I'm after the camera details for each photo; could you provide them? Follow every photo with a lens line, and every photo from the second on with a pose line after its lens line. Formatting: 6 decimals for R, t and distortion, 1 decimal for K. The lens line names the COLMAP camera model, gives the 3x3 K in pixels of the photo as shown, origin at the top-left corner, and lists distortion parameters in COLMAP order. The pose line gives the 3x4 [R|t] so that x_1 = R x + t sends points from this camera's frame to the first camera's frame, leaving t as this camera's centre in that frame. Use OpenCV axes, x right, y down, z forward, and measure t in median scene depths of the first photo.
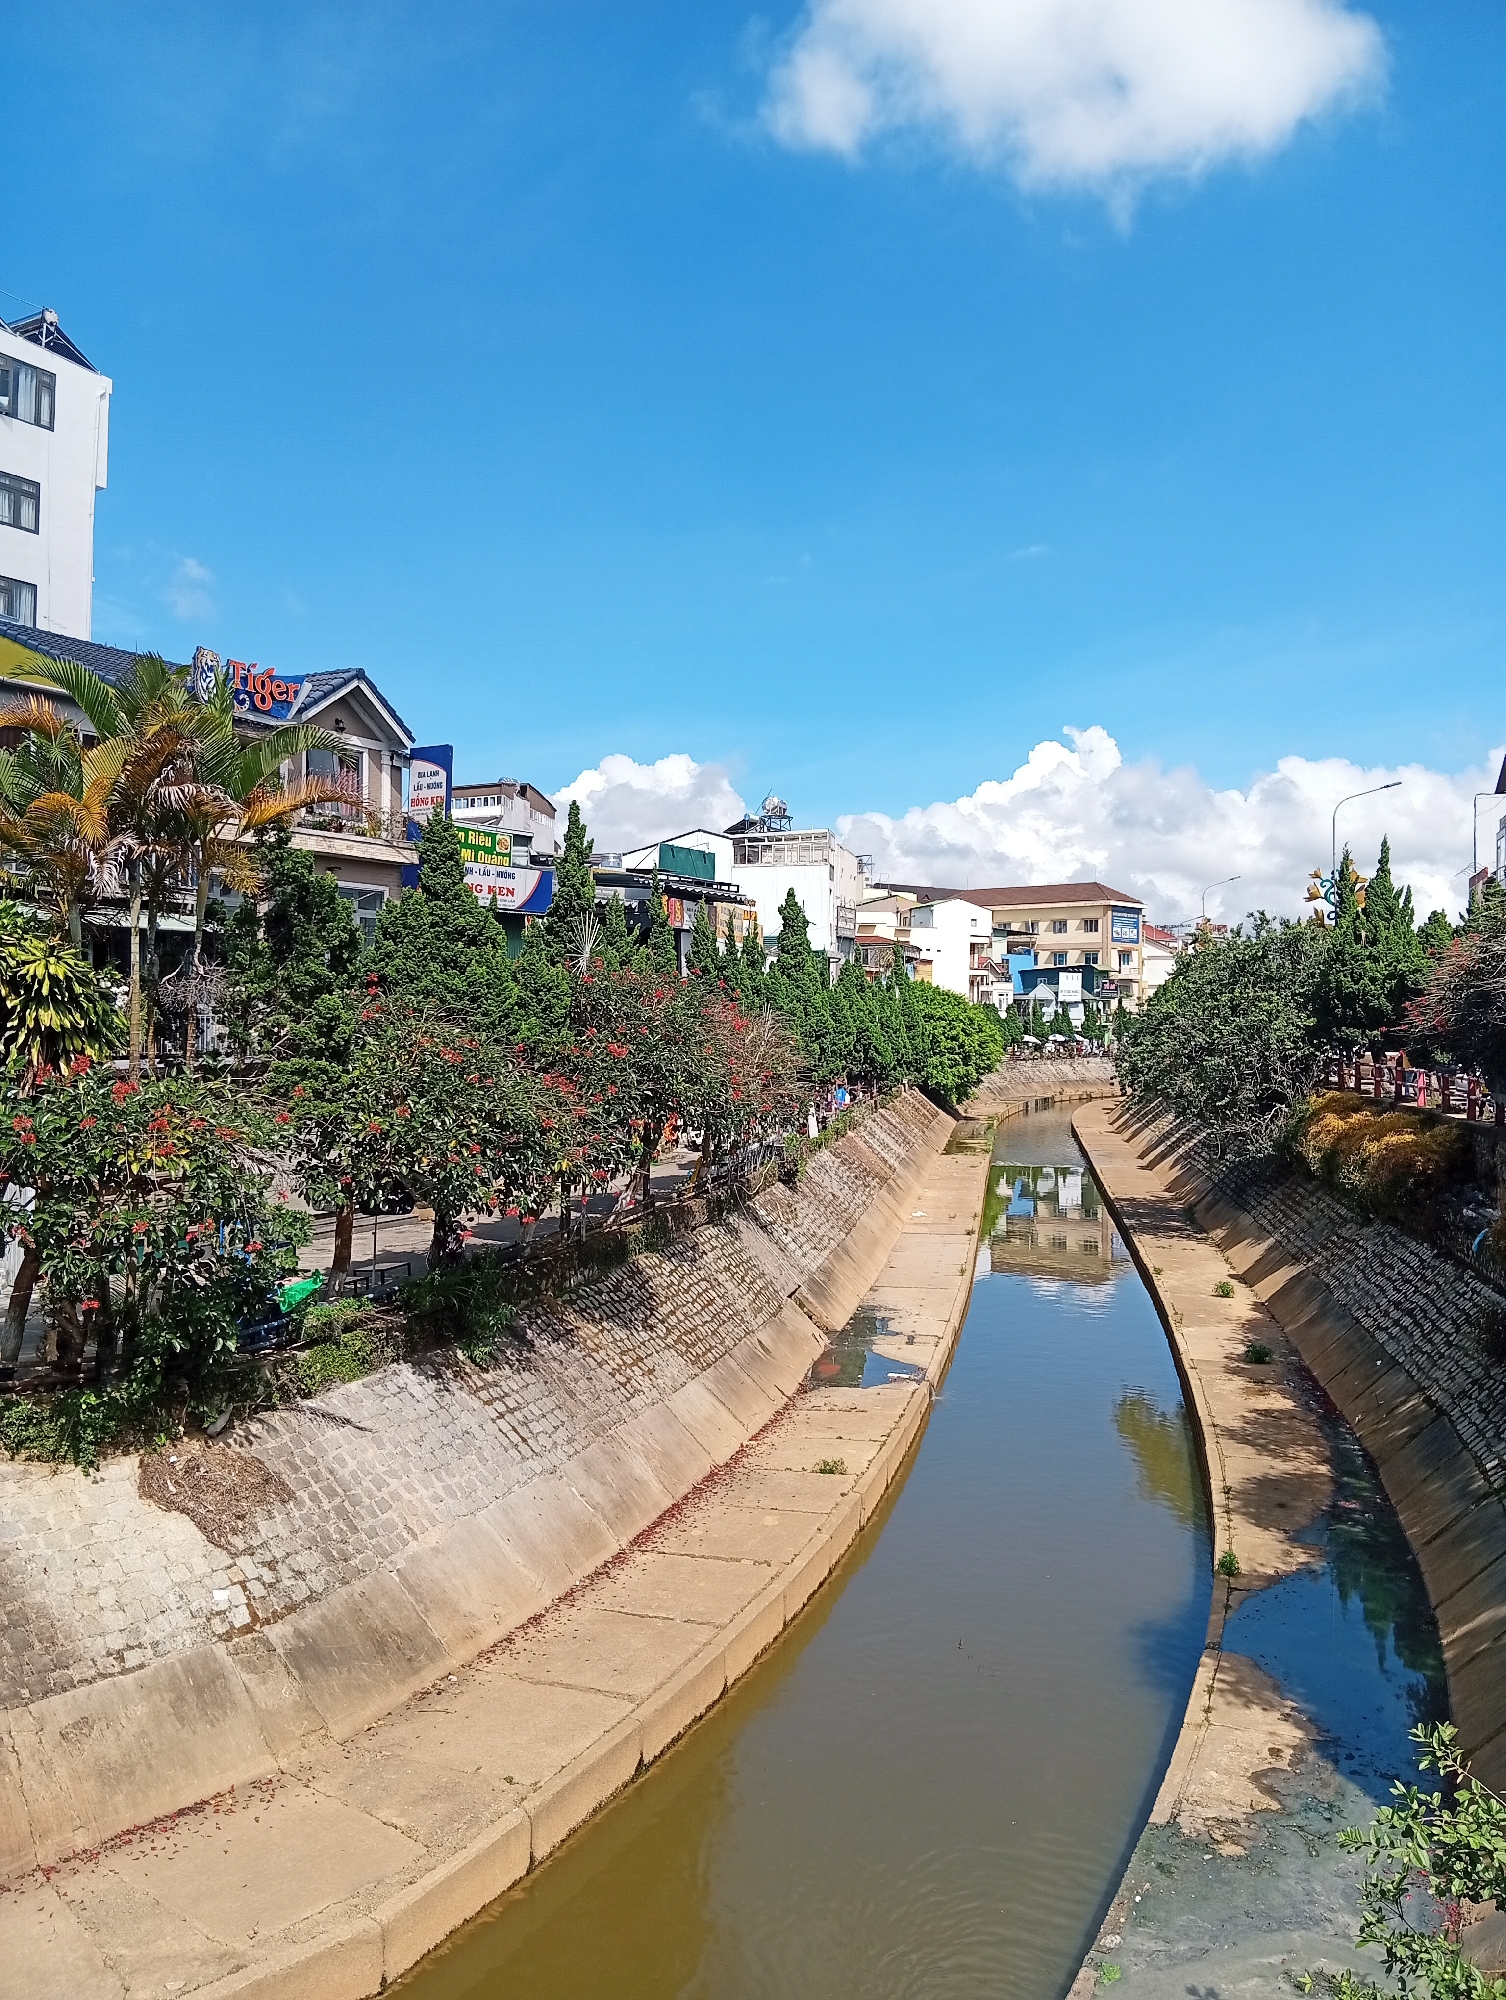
lens RADIAL K [[1493.6, 0, 767.8], [0, 1493.6, 1011.5], [0, 0, 1]] dist [0.124097, -0.083164]
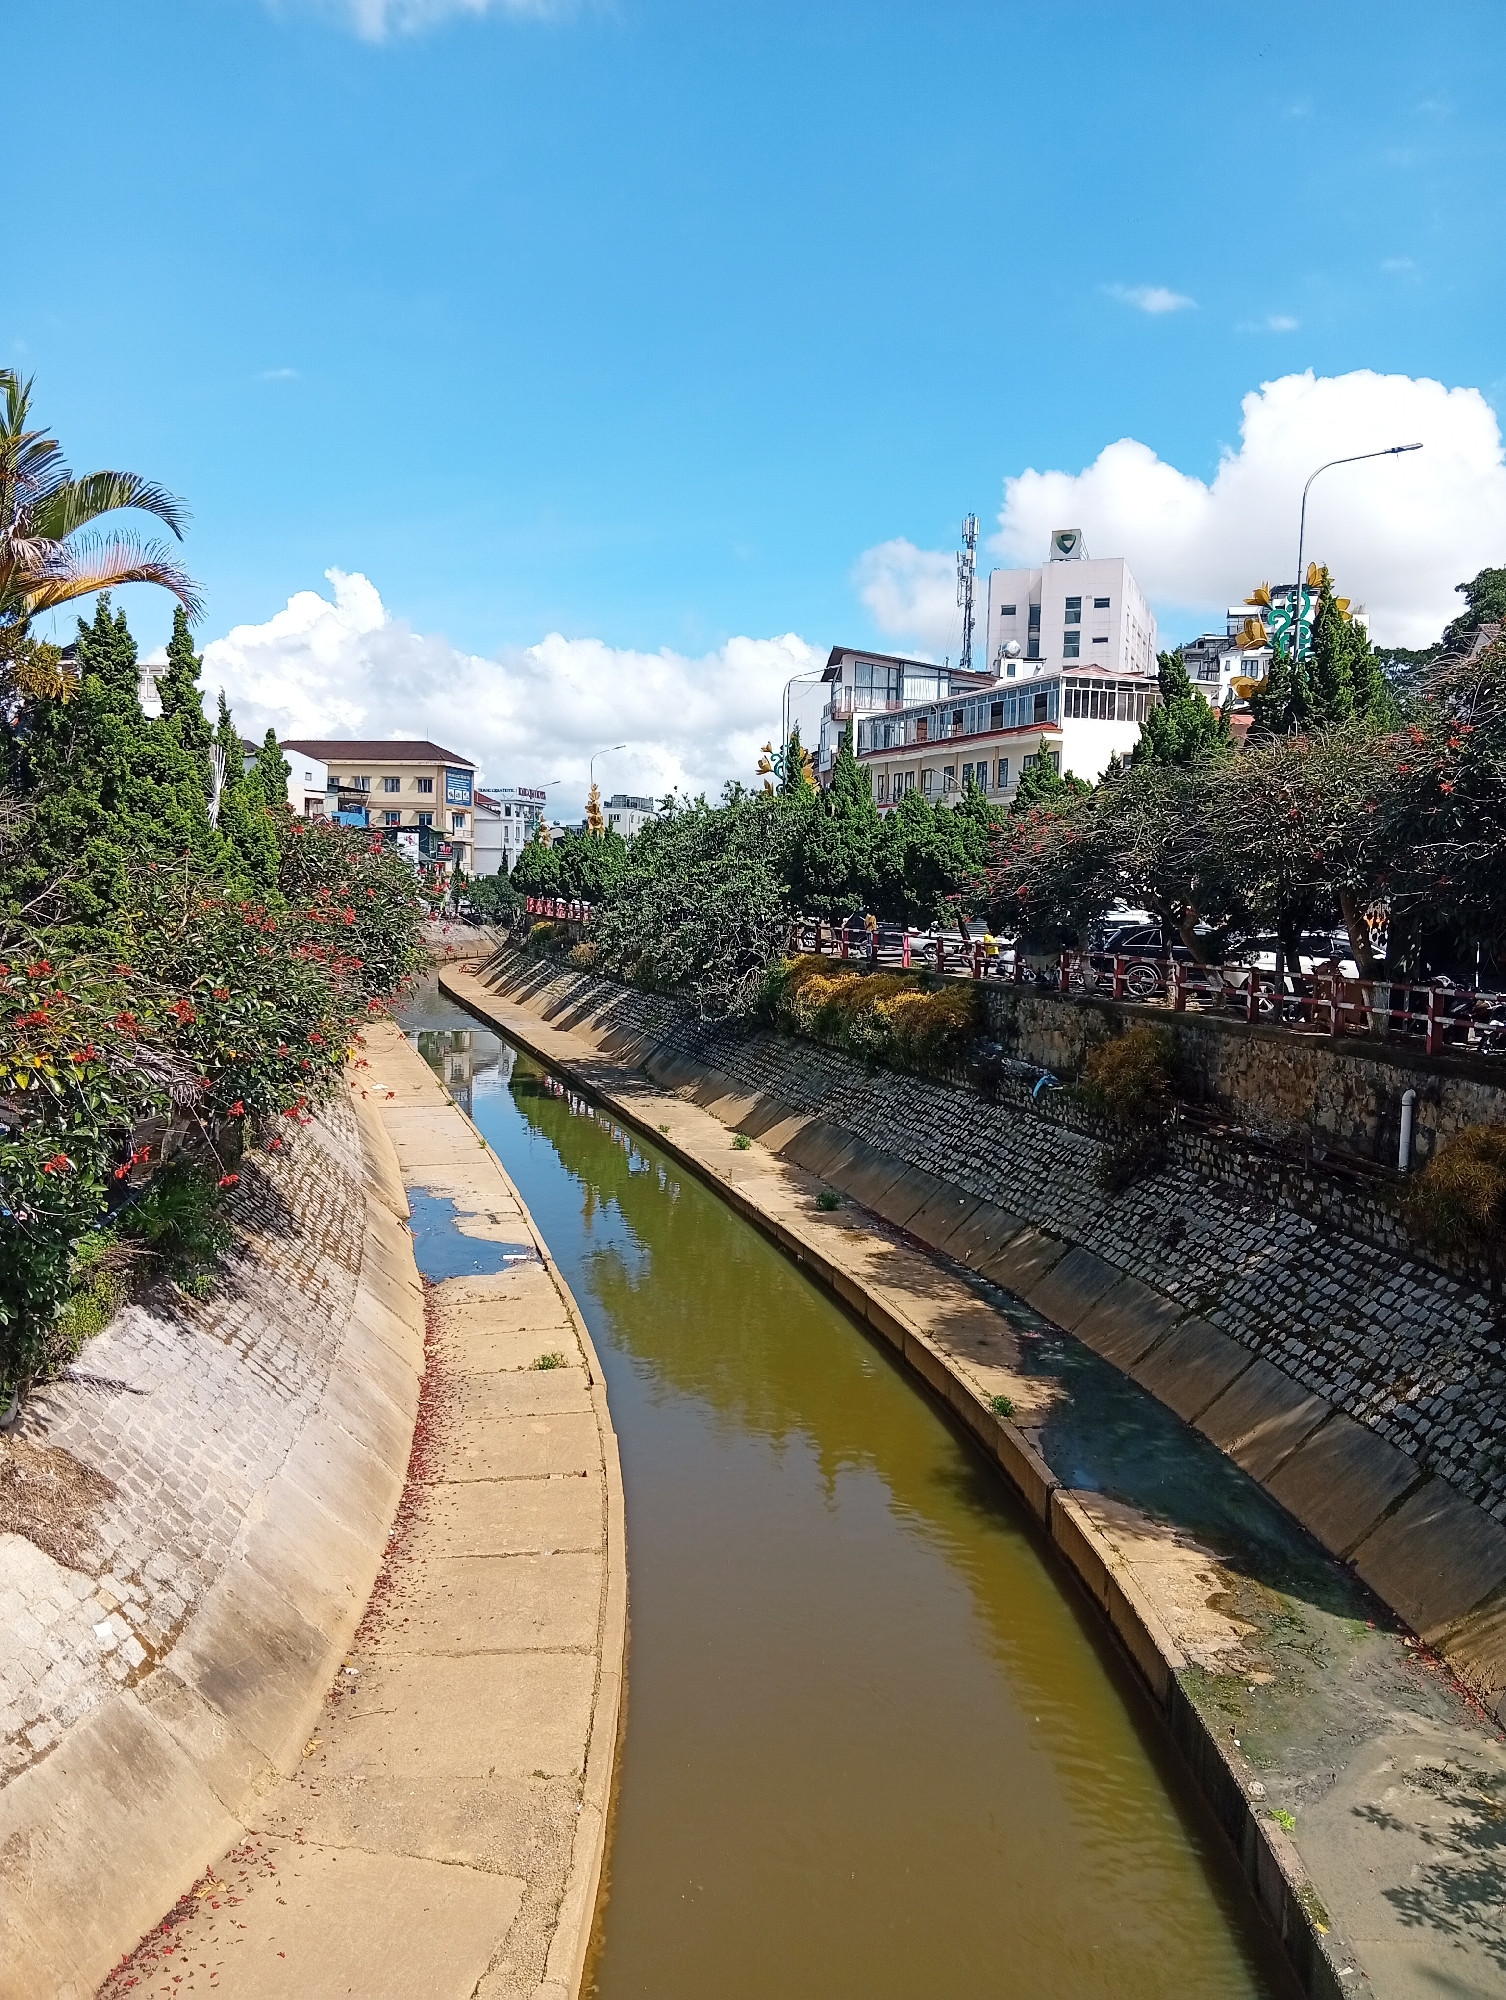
lens RADIAL K [[1493.6, 0, 669.1], [0, 1493.6, 987.6], [0, 0, 1]] dist [0.124097, -0.083164]
pose [[0.902932, -0.015657, 0.429497, -0.140340], [-0.017480, 0.997171, 0.073100, 0.000620], [-0.429427, -0.073513, 0.900105, 0.071290]]
